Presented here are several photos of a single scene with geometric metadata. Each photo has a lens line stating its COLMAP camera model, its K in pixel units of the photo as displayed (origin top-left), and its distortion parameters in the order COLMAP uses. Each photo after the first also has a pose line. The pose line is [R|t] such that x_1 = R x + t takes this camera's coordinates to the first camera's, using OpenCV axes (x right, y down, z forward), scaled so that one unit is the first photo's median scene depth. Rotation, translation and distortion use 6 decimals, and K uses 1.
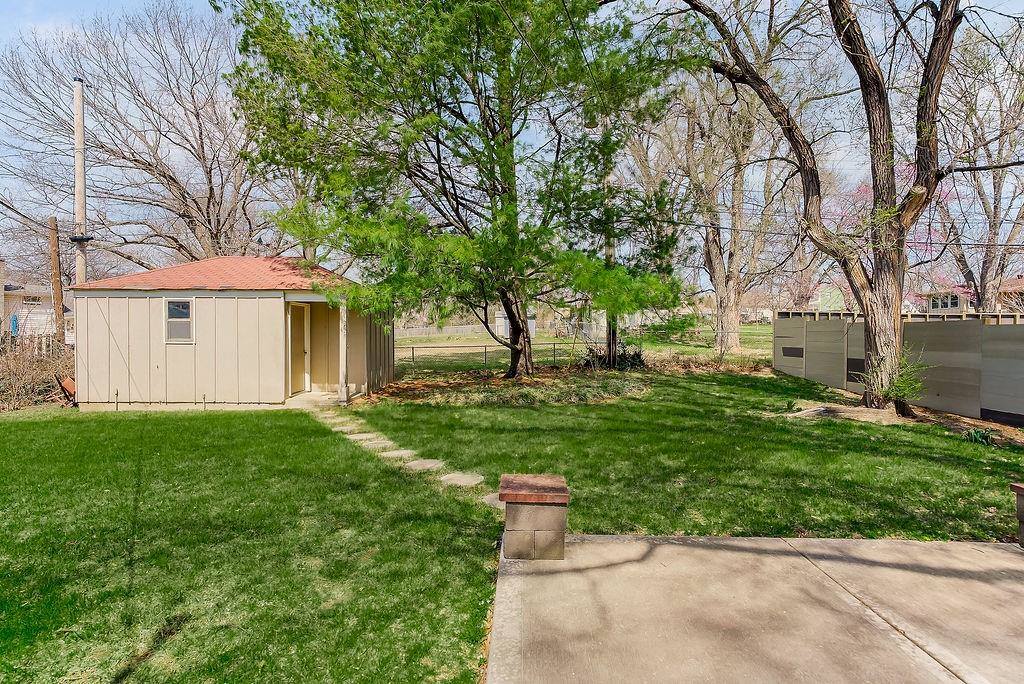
lens RADIAL K [[472.0, 0, 510.7], [0, 472.0, 335.6], [0, 0, 1]] dist [-0.051950, 0.025209]
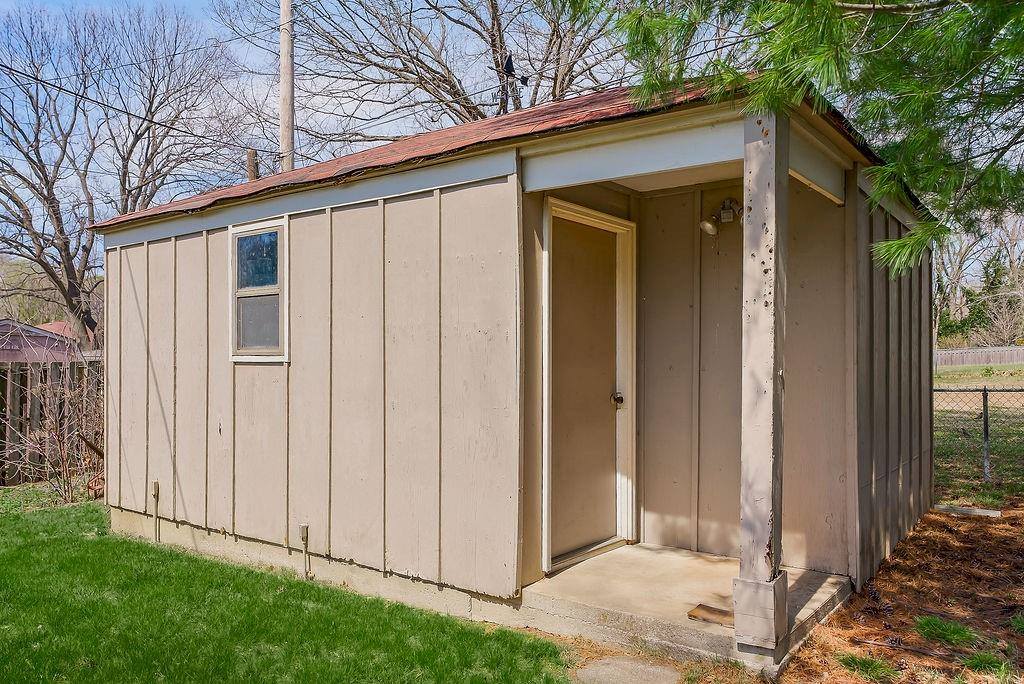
lens RADIAL K [[765.6, 0, 512.0], [0, 765.6, 342.0], [0, 0, 1]] dist [0.003307, 0.000967]
pose [[0.797288, -0.017066, -0.603357, -0.239442], [-0.002549, 0.999496, -0.031639, 0.019648], [0.603593, 0.026763, 0.796843, 0.669998]]
